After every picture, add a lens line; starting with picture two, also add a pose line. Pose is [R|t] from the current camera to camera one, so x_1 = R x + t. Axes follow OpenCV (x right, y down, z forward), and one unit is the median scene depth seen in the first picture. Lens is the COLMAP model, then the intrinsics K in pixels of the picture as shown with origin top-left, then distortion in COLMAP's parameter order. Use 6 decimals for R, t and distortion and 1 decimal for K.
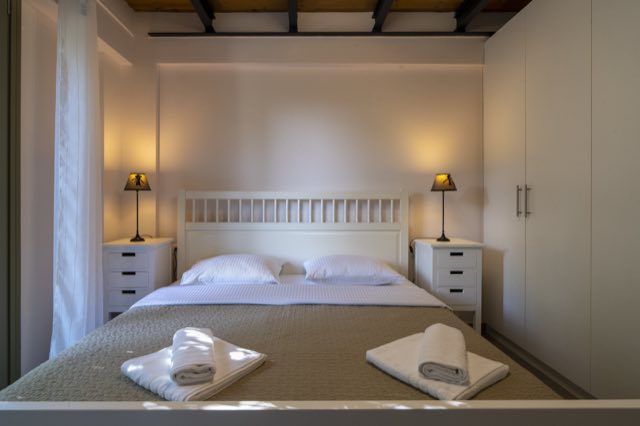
lens RADIAL K [[340.0, 0, 293.4], [0, 340.0, 202.0], [0, 0, 1]] dist [-0.003303, -0.000869]
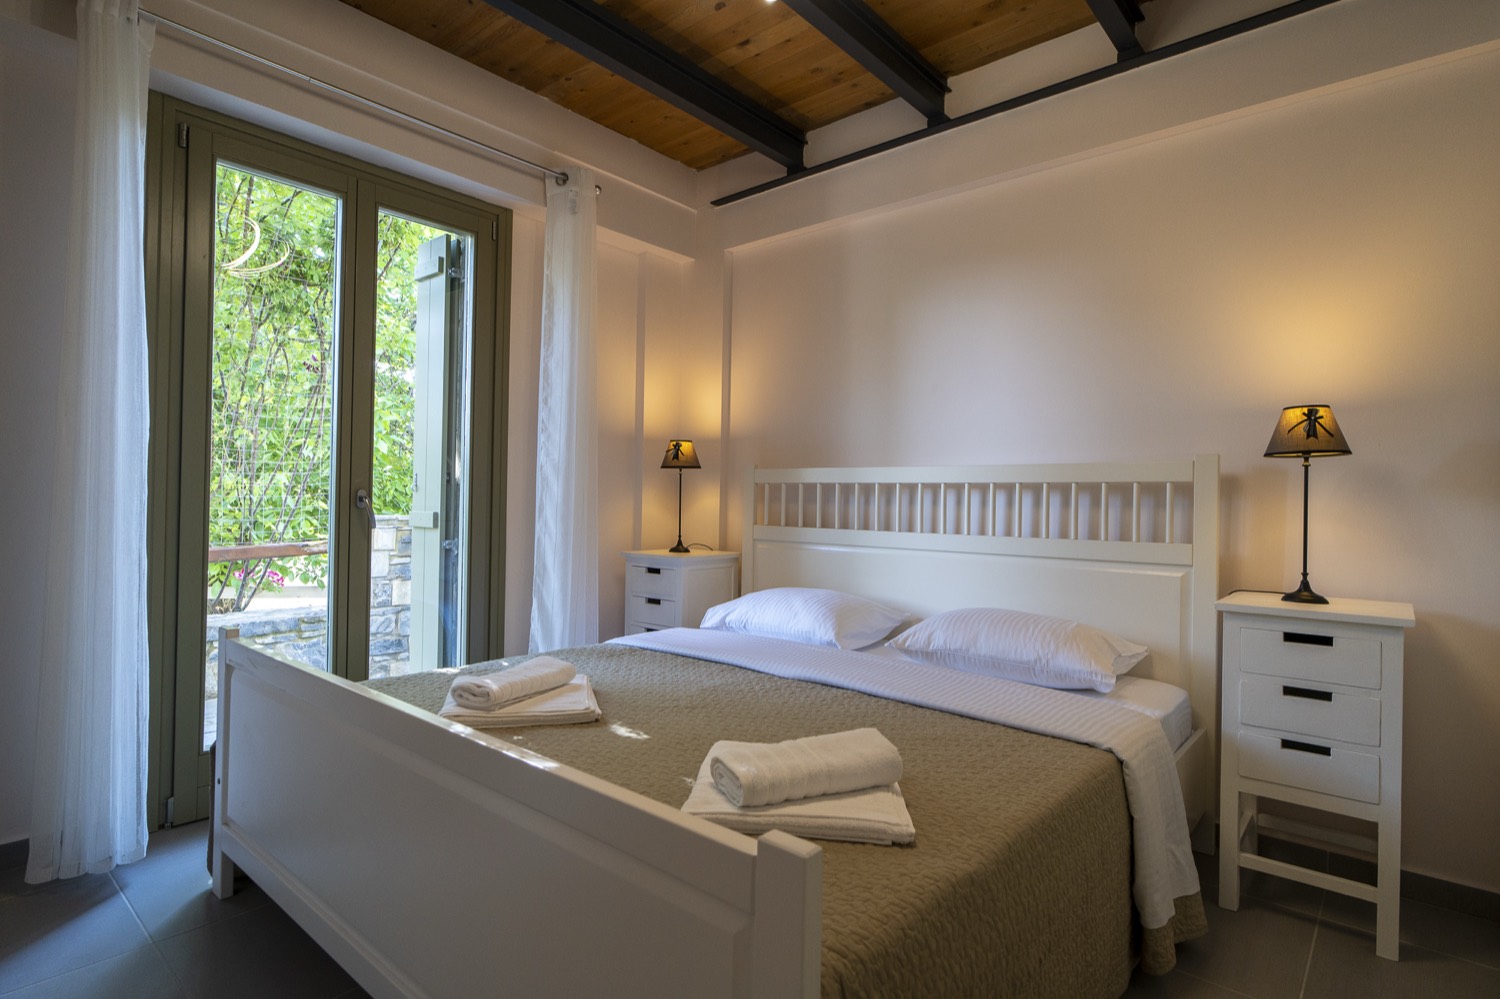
lens RADIAL K [[764.5, 0, 725.9], [0, 764.5, 494.0], [0, 0, 1]] dist [0.001306, 0.000299]
pose [[0.748409, 0.006975, -0.663201, 0.549611], [-0.019735, 0.999736, -0.011757, 0.028641], [0.662944, 0.021888, 0.748349, 0.038434]]
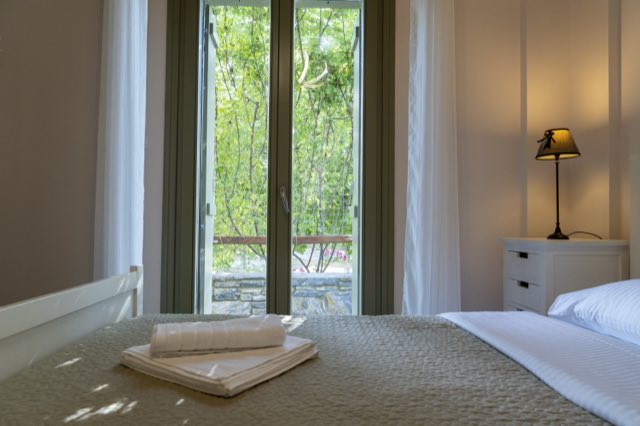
lens RADIAL K [[422.4, 0, 320.0], [0, 422.4, 213.0], [0, 0, 1]] dist [-0.008619, -0.001663]
pose [[0.045655, -0.024866, -0.998648, 0.310538], [-0.015122, 0.999558, -0.025580, 0.102118], [0.998843, 0.016269, 0.045259, 0.582535]]
